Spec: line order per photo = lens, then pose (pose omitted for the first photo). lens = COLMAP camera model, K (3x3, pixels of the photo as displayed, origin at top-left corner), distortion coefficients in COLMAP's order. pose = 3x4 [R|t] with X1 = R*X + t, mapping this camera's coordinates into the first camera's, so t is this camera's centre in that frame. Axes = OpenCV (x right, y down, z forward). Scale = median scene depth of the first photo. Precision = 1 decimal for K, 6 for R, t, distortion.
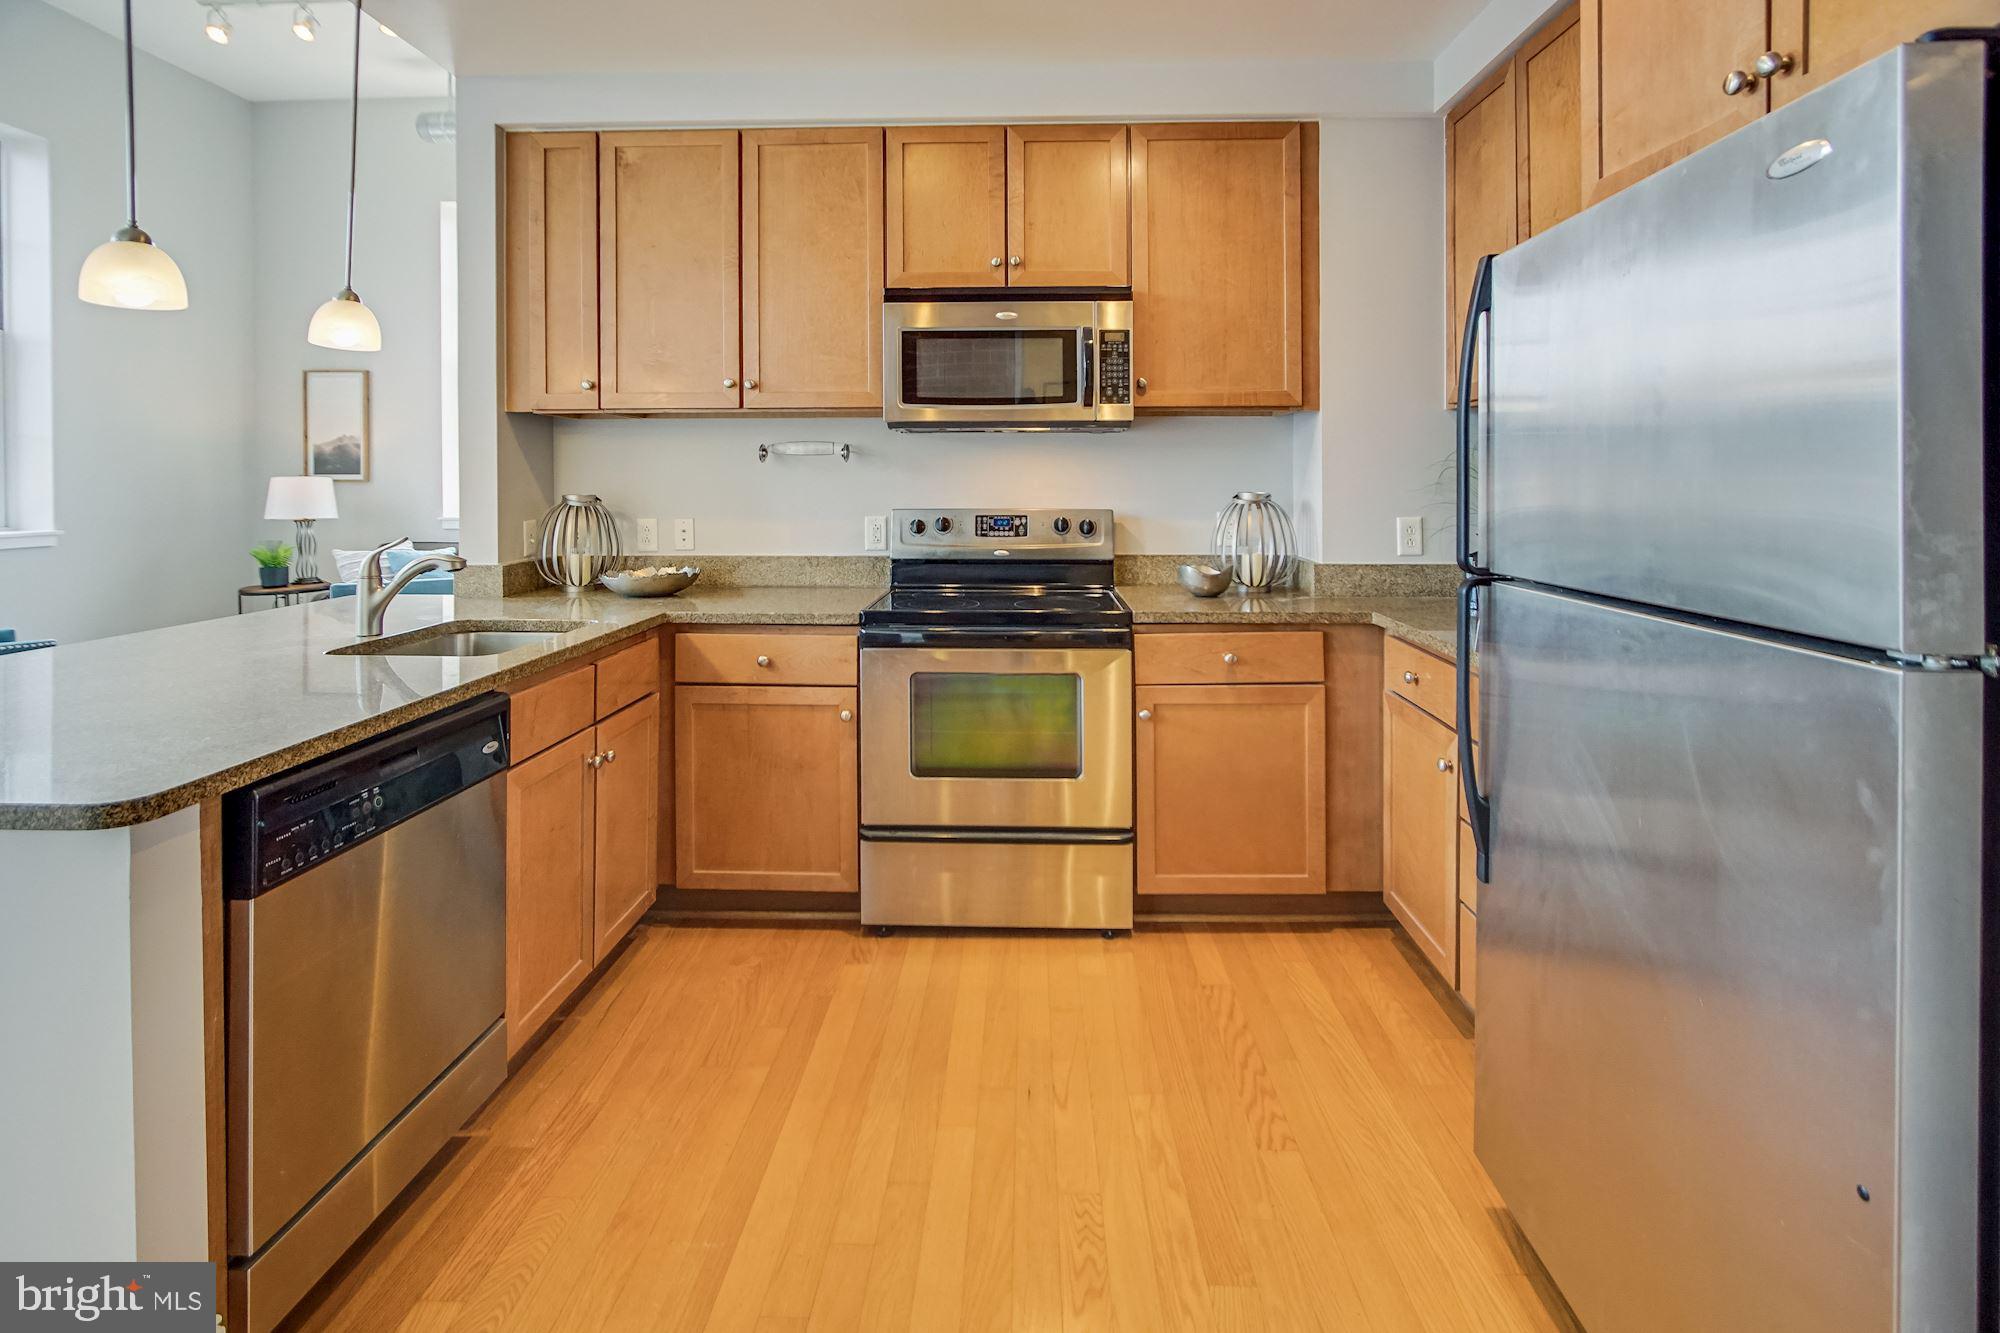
lens RADIAL K [[927.3, 0, 1008.1], [0, 927.3, 481.4], [0, 0, 1]] dist [-0.010844, -0.000099]
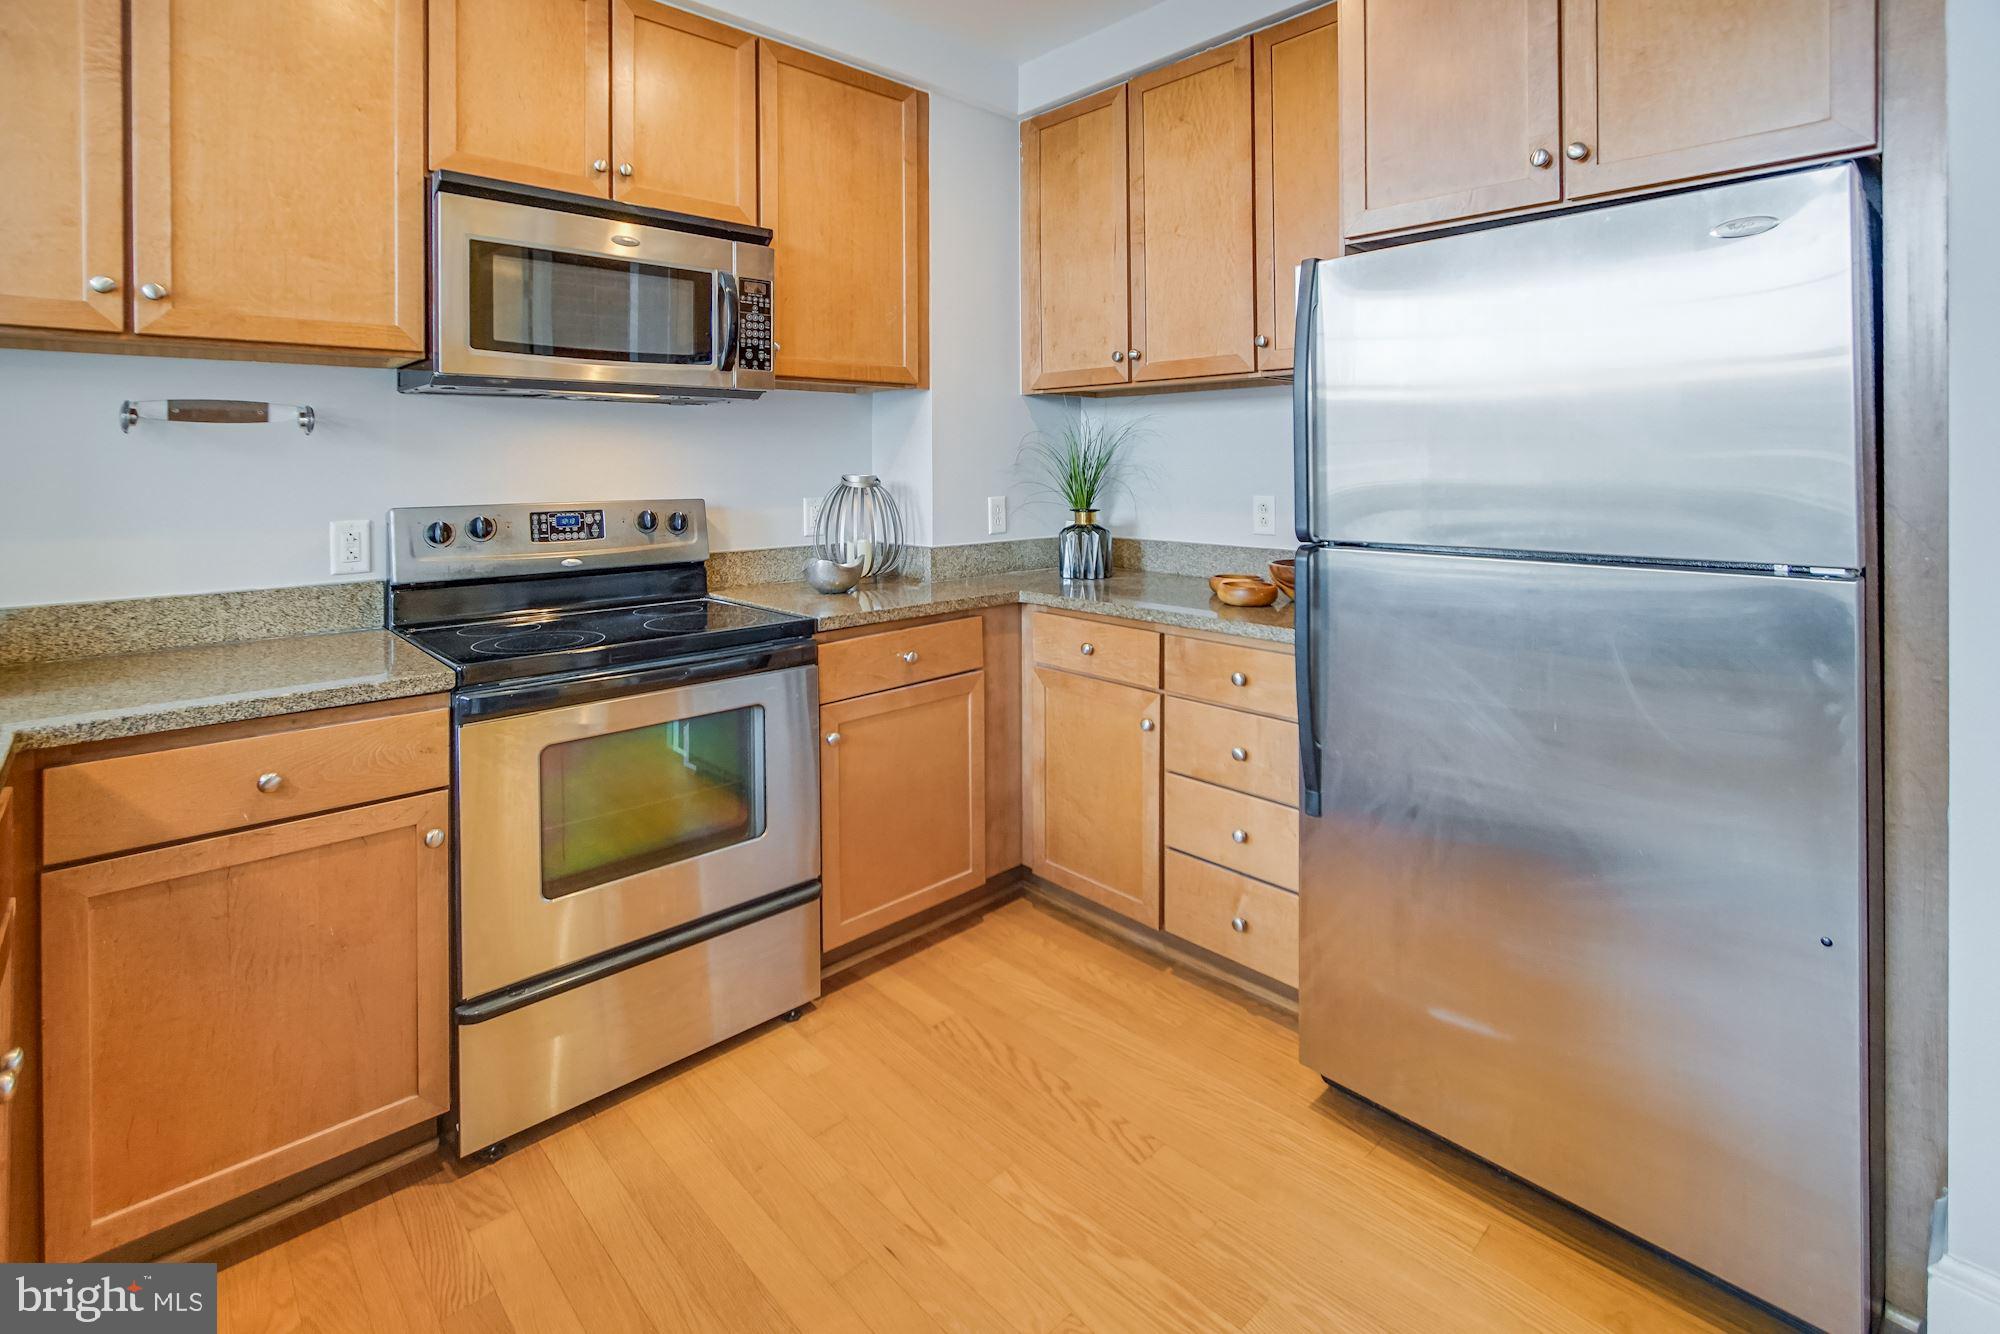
lens RADIAL K [[938.9, 0, 1000.7], [0, 938.9, 462.4], [0, 0, 1]] dist [-0.010168, 0.001066]
pose [[0.715369, -0.003485, 0.698738, -0.313027], [0.006585, 0.999977, -0.001755, 0.001584], [-0.698716, 0.005857, 0.715375, 0.254132]]
